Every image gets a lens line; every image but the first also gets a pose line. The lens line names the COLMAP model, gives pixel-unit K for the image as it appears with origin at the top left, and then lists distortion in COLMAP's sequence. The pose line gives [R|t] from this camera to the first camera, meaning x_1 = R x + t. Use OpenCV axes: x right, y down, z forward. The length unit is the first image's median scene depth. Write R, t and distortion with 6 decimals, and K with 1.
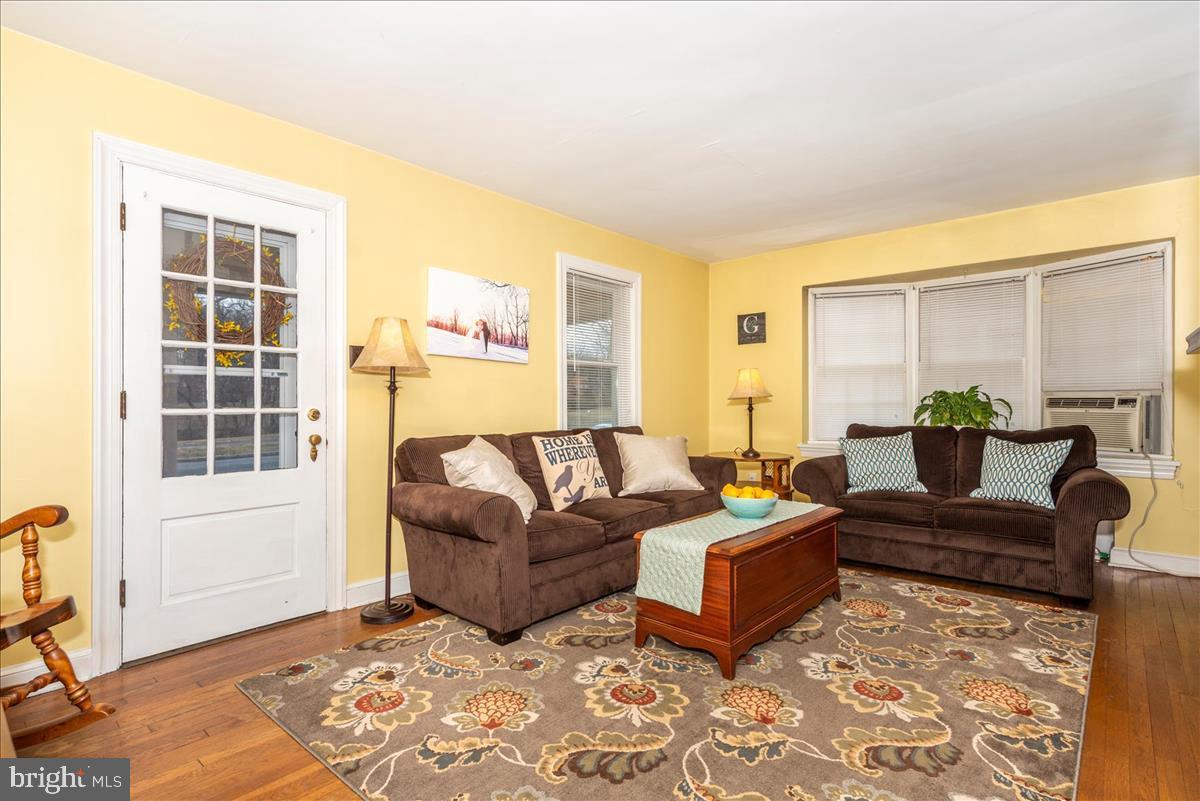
lens RADIAL K [[609.7, 0, 598.0], [0, 609.7, 399.7], [0, 0, 1]] dist [-0.003933, -0.002896]
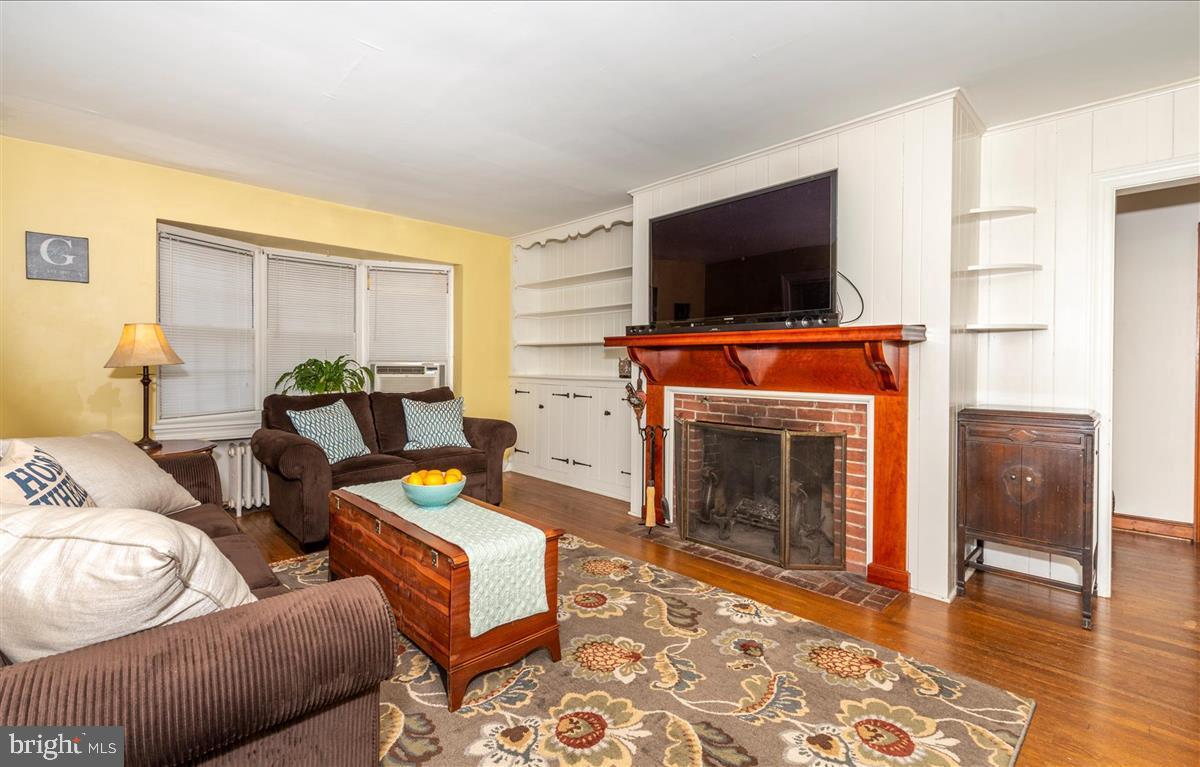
lens RADIAL K [[524.6, 0, 607.2], [0, 524.6, 363.8], [0, 0, 1]] dist [0.008682, 0.000042]
pose [[0.076819, 0.004800, 0.997033, -0.506995], [-0.009194, 0.999949, -0.004105, -0.012305], [-0.997003, -0.008852, 0.076860, 0.697318]]
